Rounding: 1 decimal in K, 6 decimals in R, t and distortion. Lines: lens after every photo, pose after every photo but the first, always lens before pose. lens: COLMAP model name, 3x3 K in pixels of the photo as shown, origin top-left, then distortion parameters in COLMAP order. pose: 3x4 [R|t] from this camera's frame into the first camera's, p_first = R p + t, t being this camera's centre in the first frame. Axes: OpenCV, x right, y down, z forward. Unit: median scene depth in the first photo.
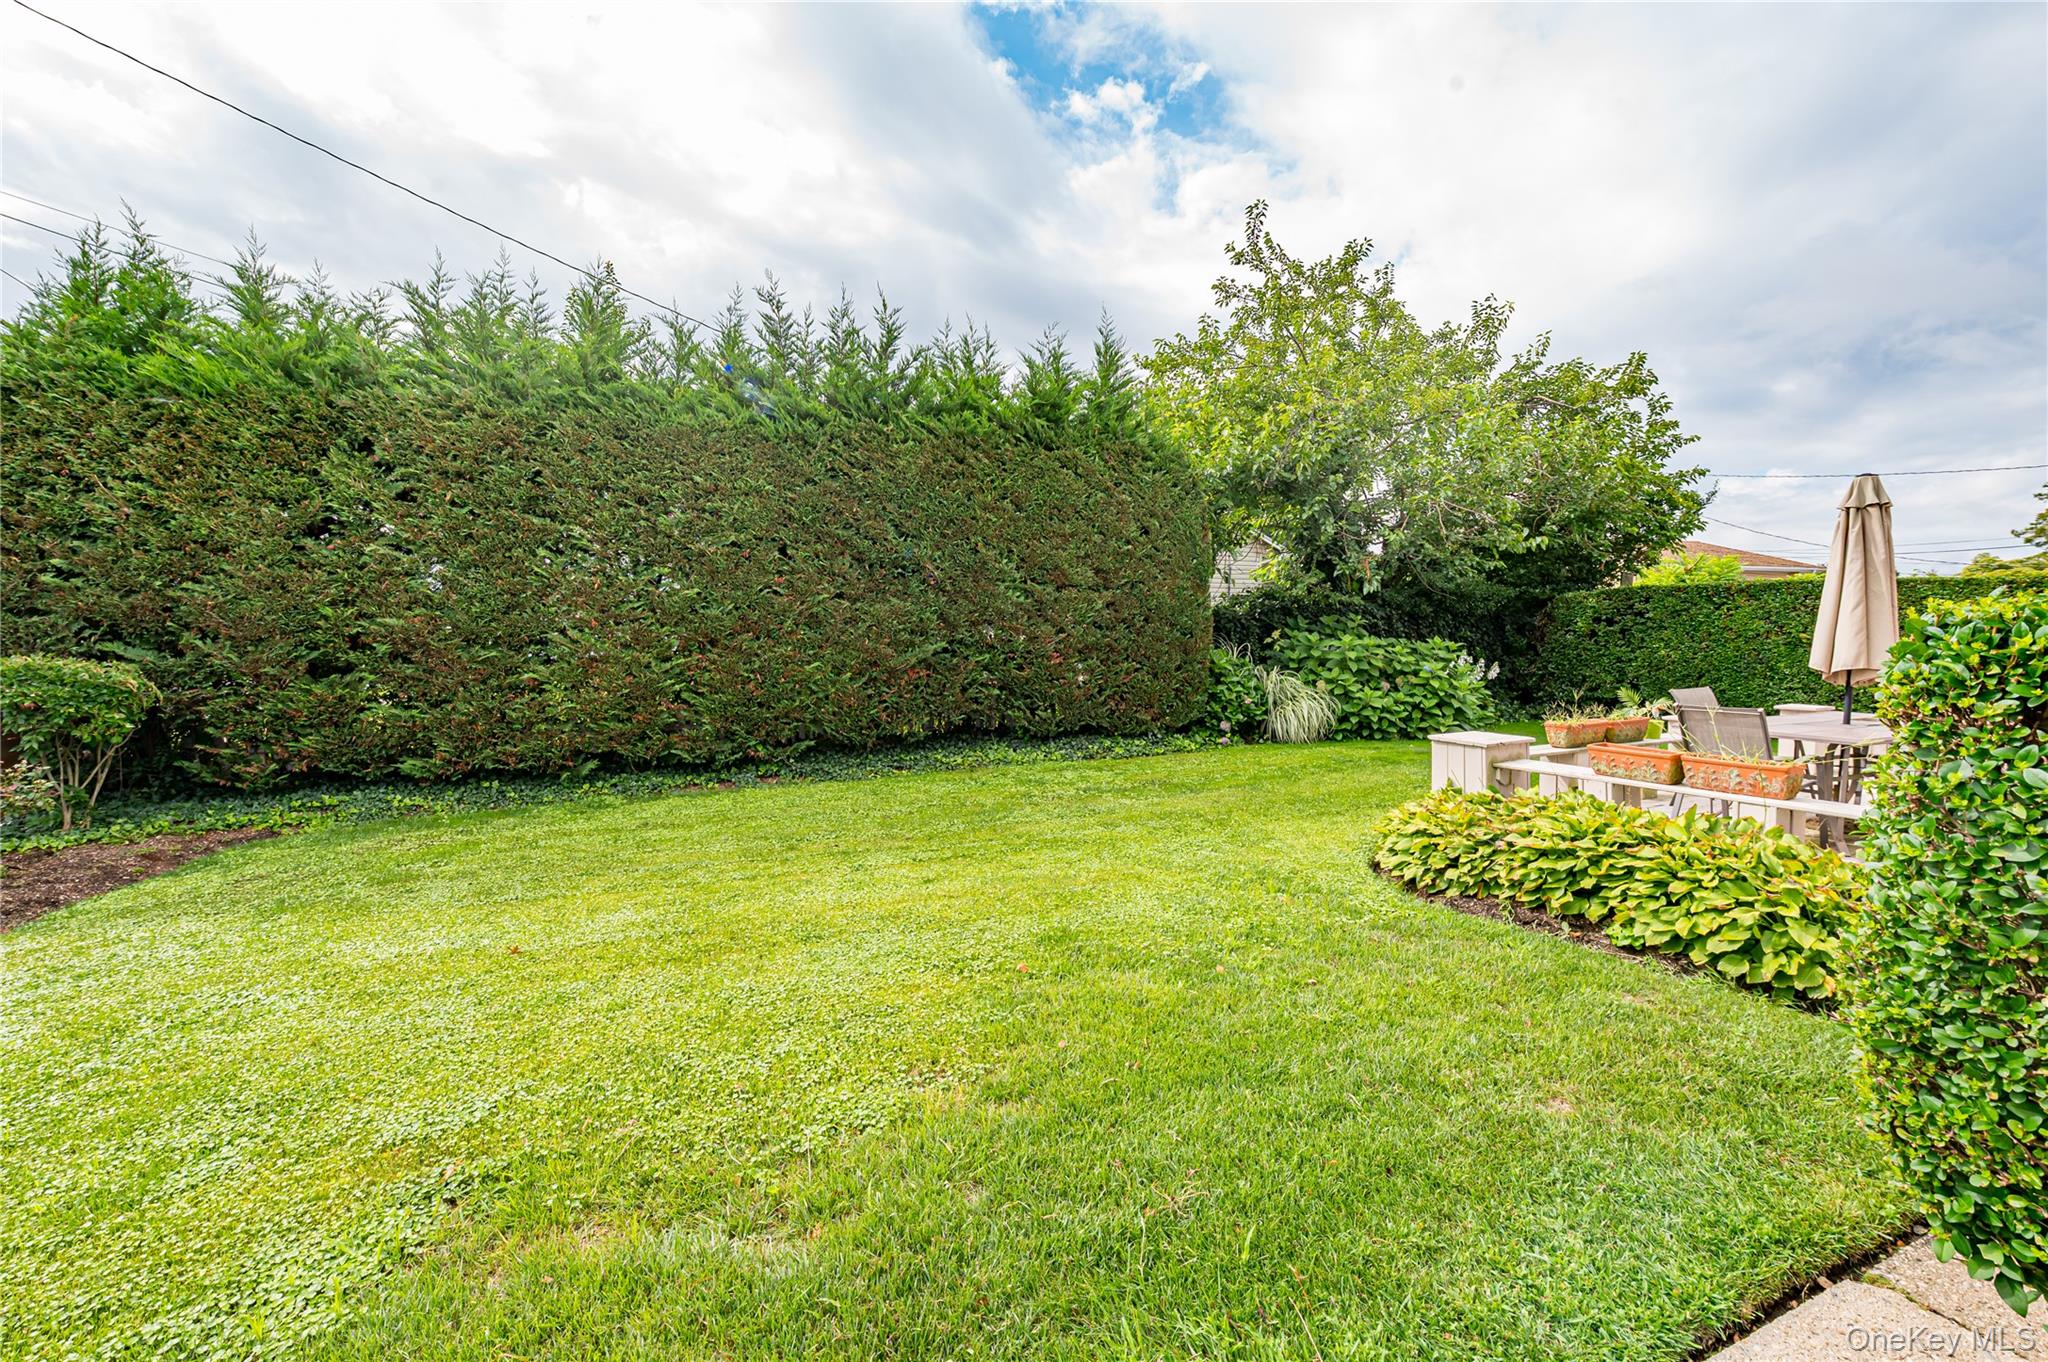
lens RADIAL K [[825.5, 0, 1024.4], [0, 825.5, 661.5], [0, 0, 1]] dist [0.018976, 0.000178]
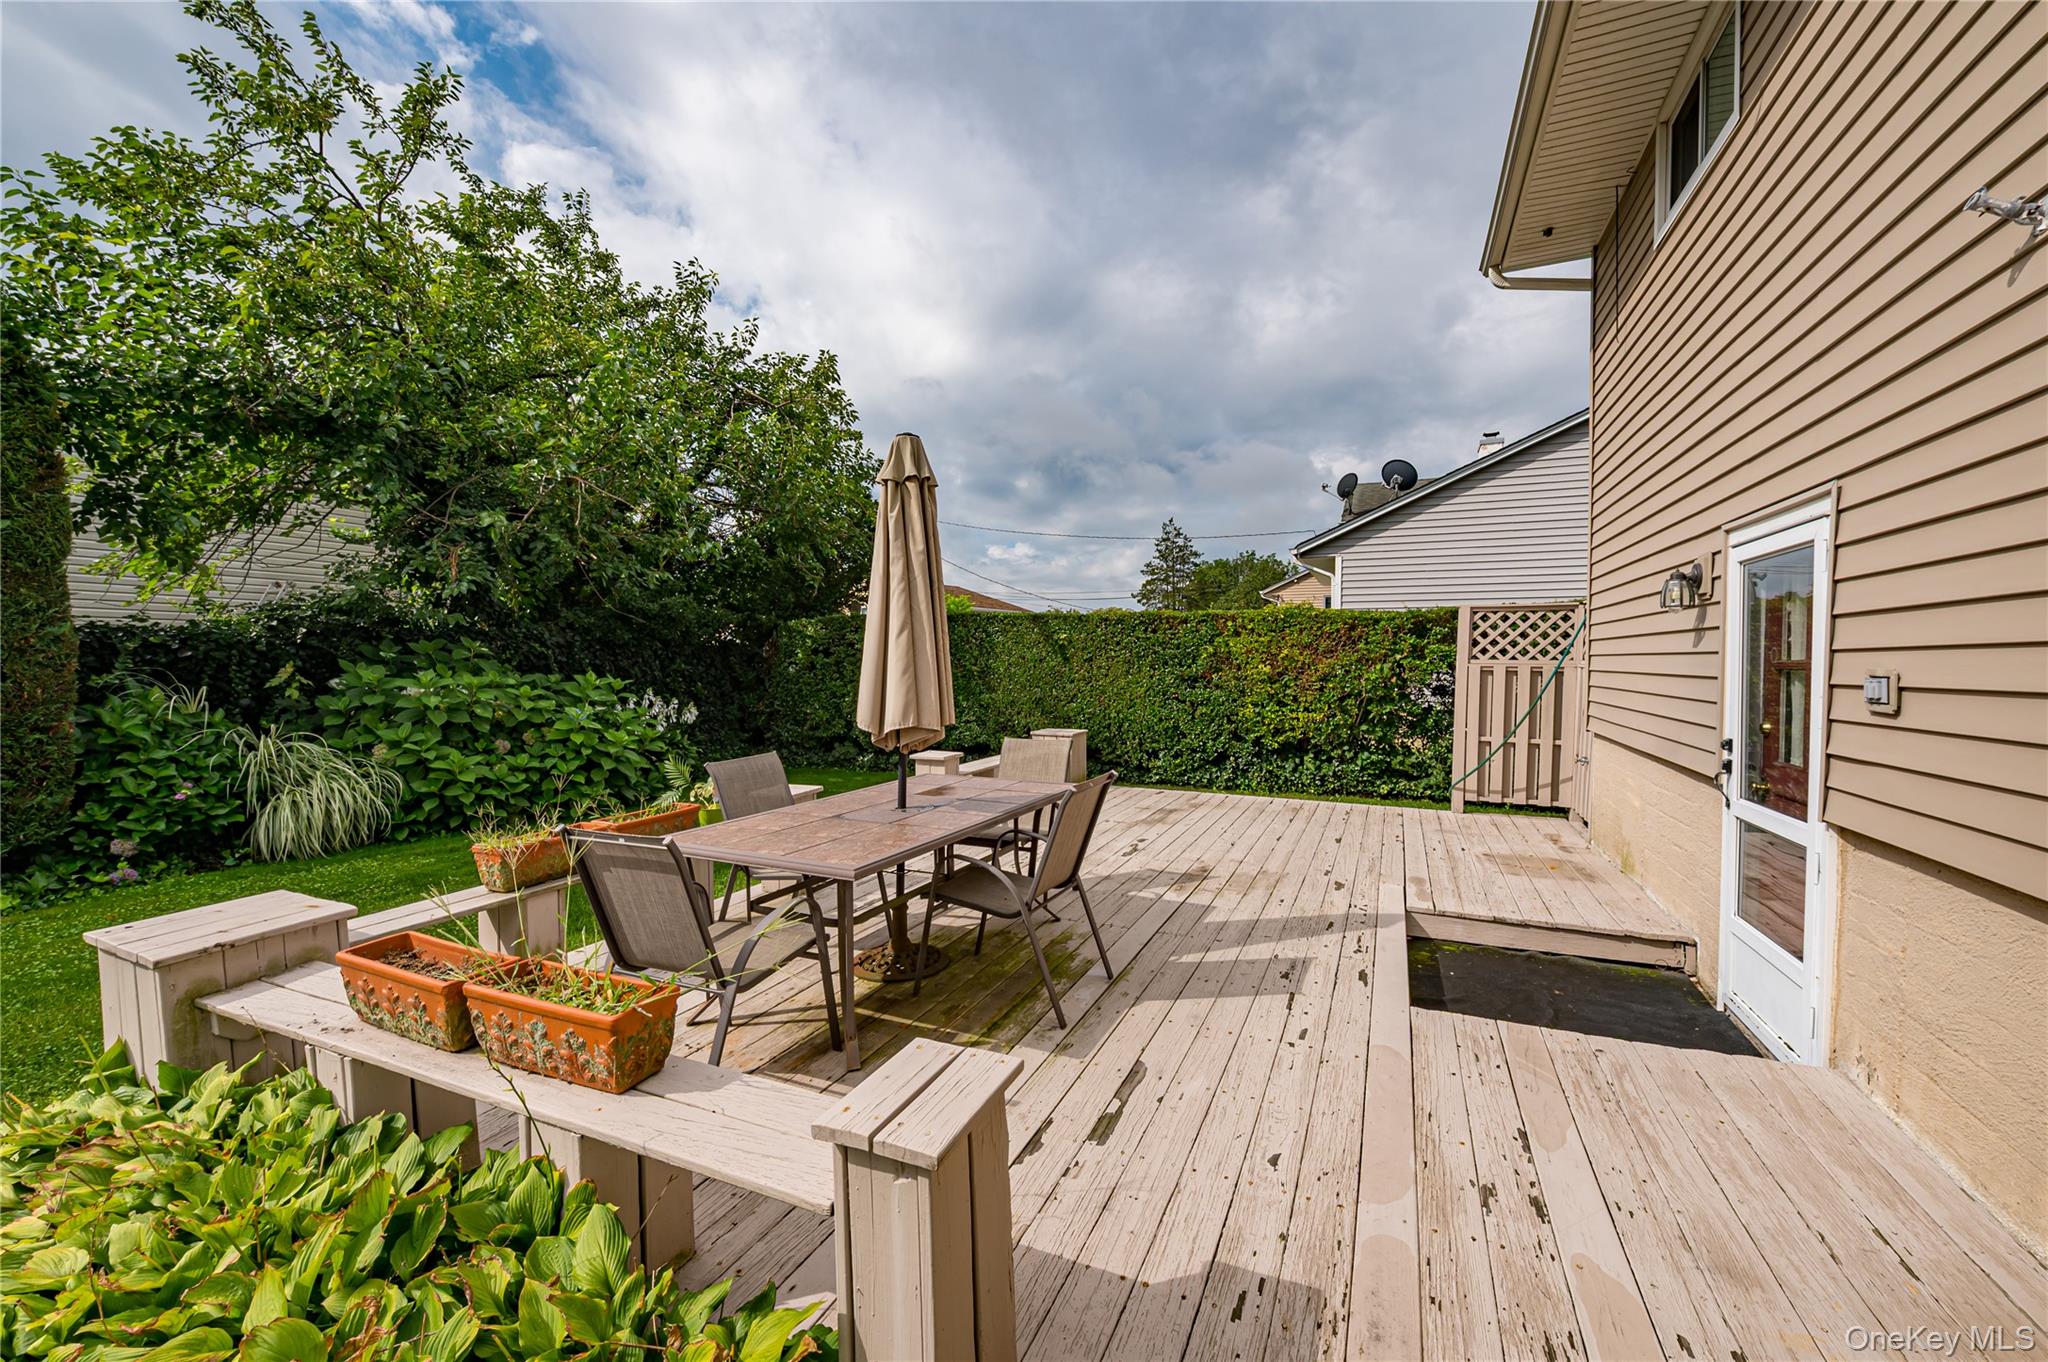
lens RADIAL K [[797.1, 0, 1020.9], [0, 797.1, 691.8], [0, 0, 1]] dist [0.014209, 0.000296]
pose [[0.745939, -0.026209, 0.665499, 0.310067], [0.024843, 0.999625, 0.011522, -0.011154], [-0.665551, 0.007938, 0.746310, 0.227042]]
